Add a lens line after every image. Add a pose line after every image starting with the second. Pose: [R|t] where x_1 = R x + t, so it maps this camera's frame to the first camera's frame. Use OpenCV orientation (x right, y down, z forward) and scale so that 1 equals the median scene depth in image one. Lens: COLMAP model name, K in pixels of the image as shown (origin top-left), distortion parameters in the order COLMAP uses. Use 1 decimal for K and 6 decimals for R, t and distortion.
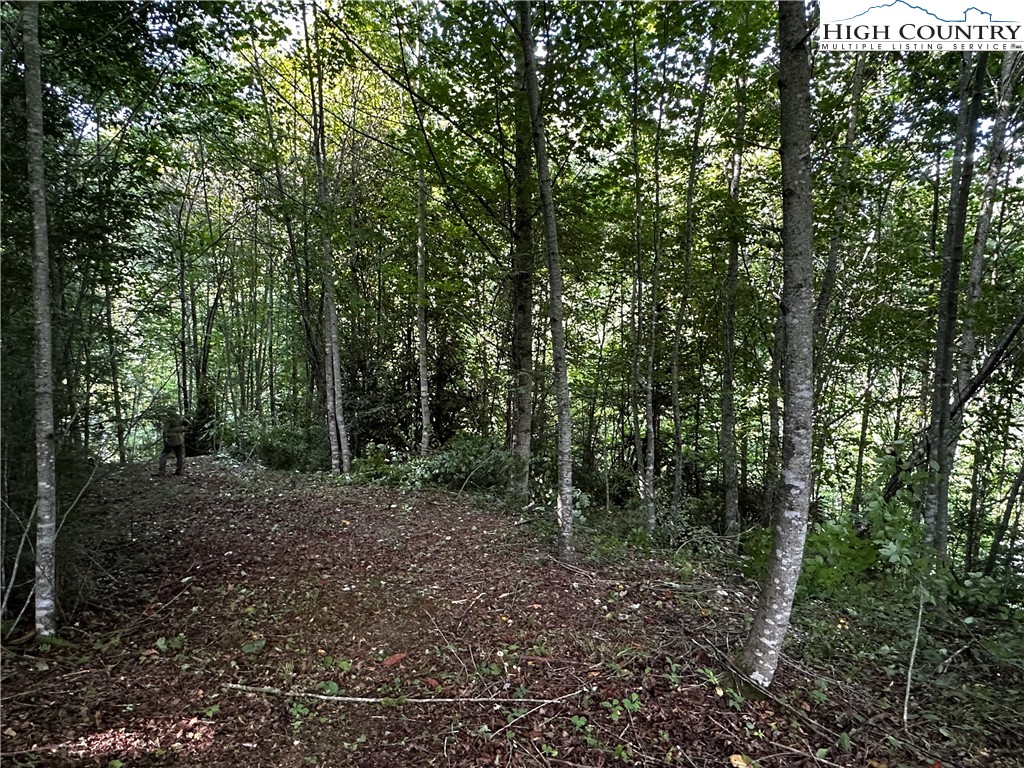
lens RADIAL K [[638.5, 0, 514.3], [0, 638.5, 380.6], [0, 0, 1]] dist [-0.008058, -0.000563]
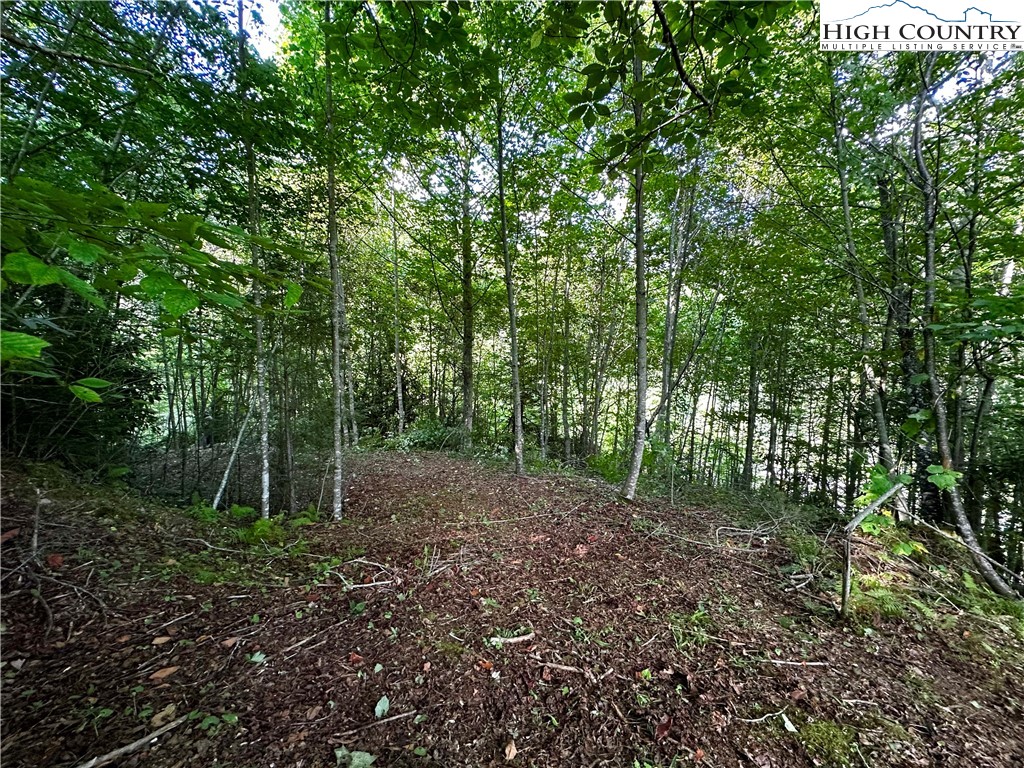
lens RADIAL K [[410.5, 0, 510.0], [0, 410.5, 382.3], [0, 0, 1]] dist [0.001842, 0.000108]
pose [[0.957064, -0.020990, 0.289116, -0.186388], [0.020719, 0.999777, 0.003999, -0.022298], [-0.289135, 0.002163, 0.957286, -0.180406]]
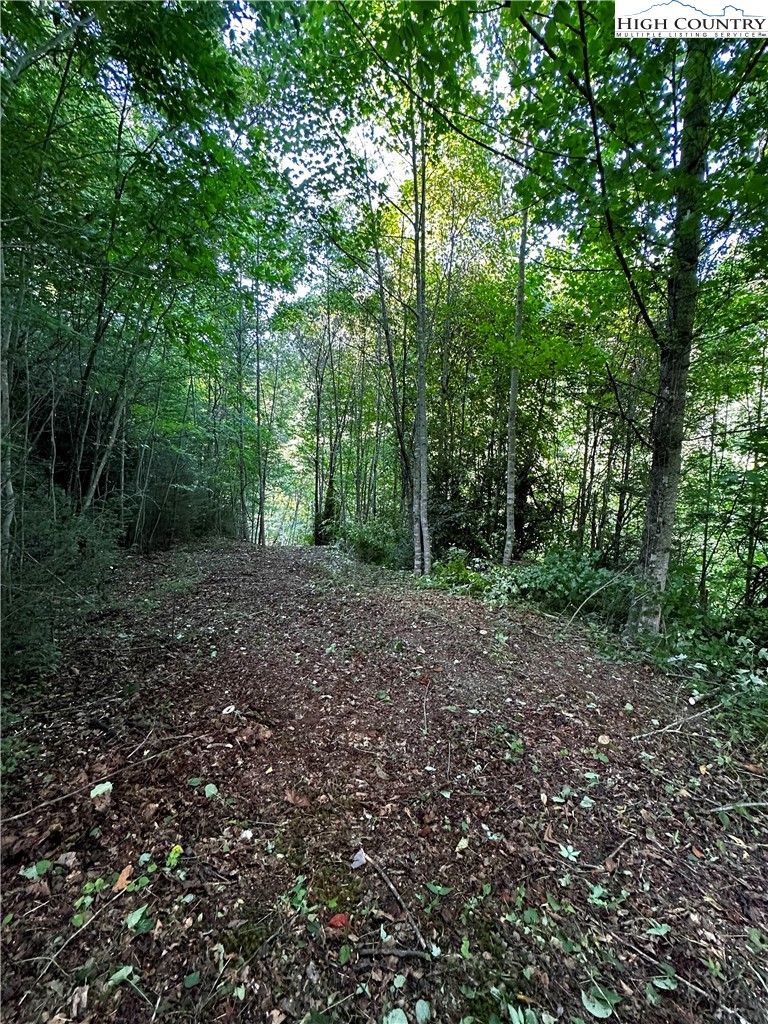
lens RADIAL K [[410.5, 0, 381.0], [0, 410.5, 511.1], [0, 0, 1]] dist [0.001842, 0.000108]
pose [[0.927717, 0.057477, -0.368832, -0.096652], [-0.054985, 0.998338, 0.017274, 0.036107], [0.369212, 0.004255, 0.929335, 0.366861]]
